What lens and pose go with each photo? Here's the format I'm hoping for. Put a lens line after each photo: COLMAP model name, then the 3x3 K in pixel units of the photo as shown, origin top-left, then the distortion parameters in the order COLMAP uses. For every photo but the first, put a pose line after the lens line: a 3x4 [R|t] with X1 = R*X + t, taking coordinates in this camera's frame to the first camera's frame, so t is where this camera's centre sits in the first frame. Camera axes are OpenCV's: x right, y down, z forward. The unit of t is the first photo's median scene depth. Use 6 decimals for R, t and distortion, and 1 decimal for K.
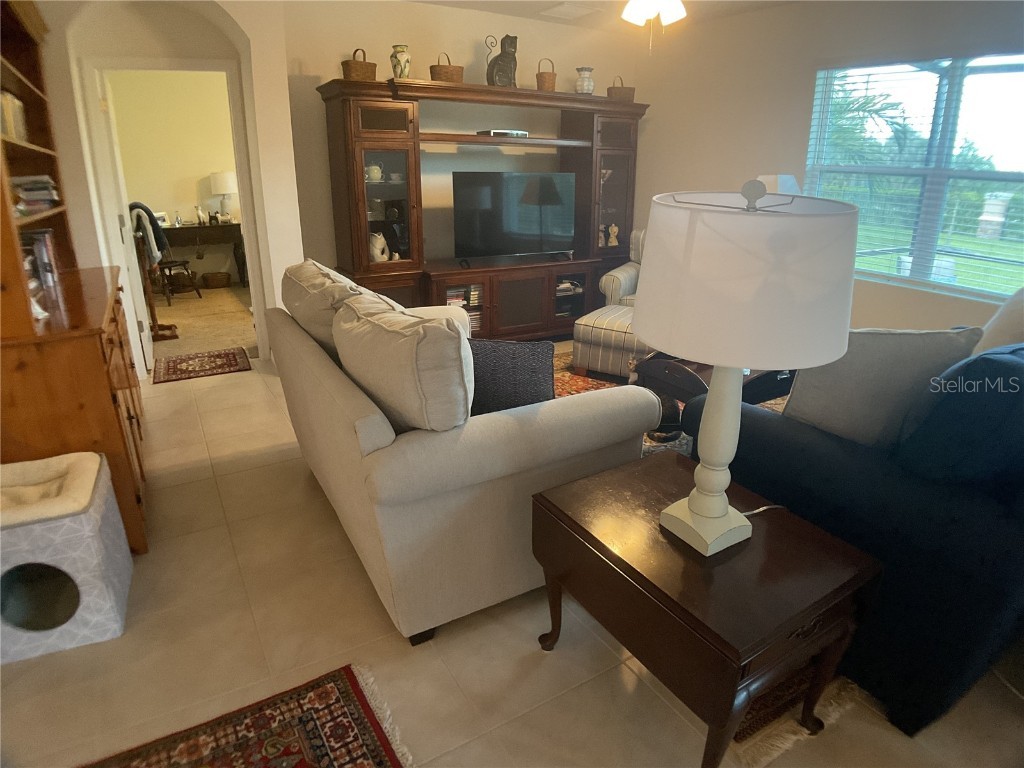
lens RADIAL K [[587.4, 0, 507.6], [0, 587.4, 384.6], [0, 0, 1]] dist [-0.083878, -0.001734]
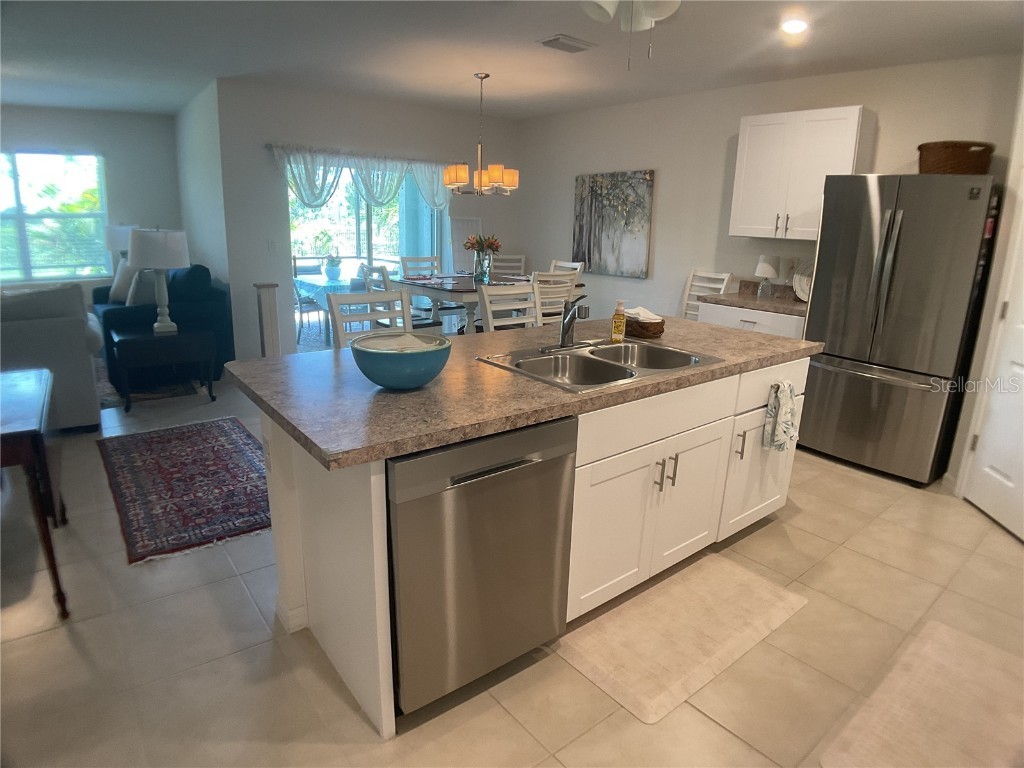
lens RADIAL K [[587.4, 0, 506.2], [0, 587.4, 382.3], [0, 0, 1]] dist [-0.083878, -0.001734]
pose [[-0.114811, -0.265733, 0.957186, -1.153158], [0.308616, 0.906337, 0.288634, 0.069765], [-0.944232, 0.328541, -0.022048, -0.245097]]
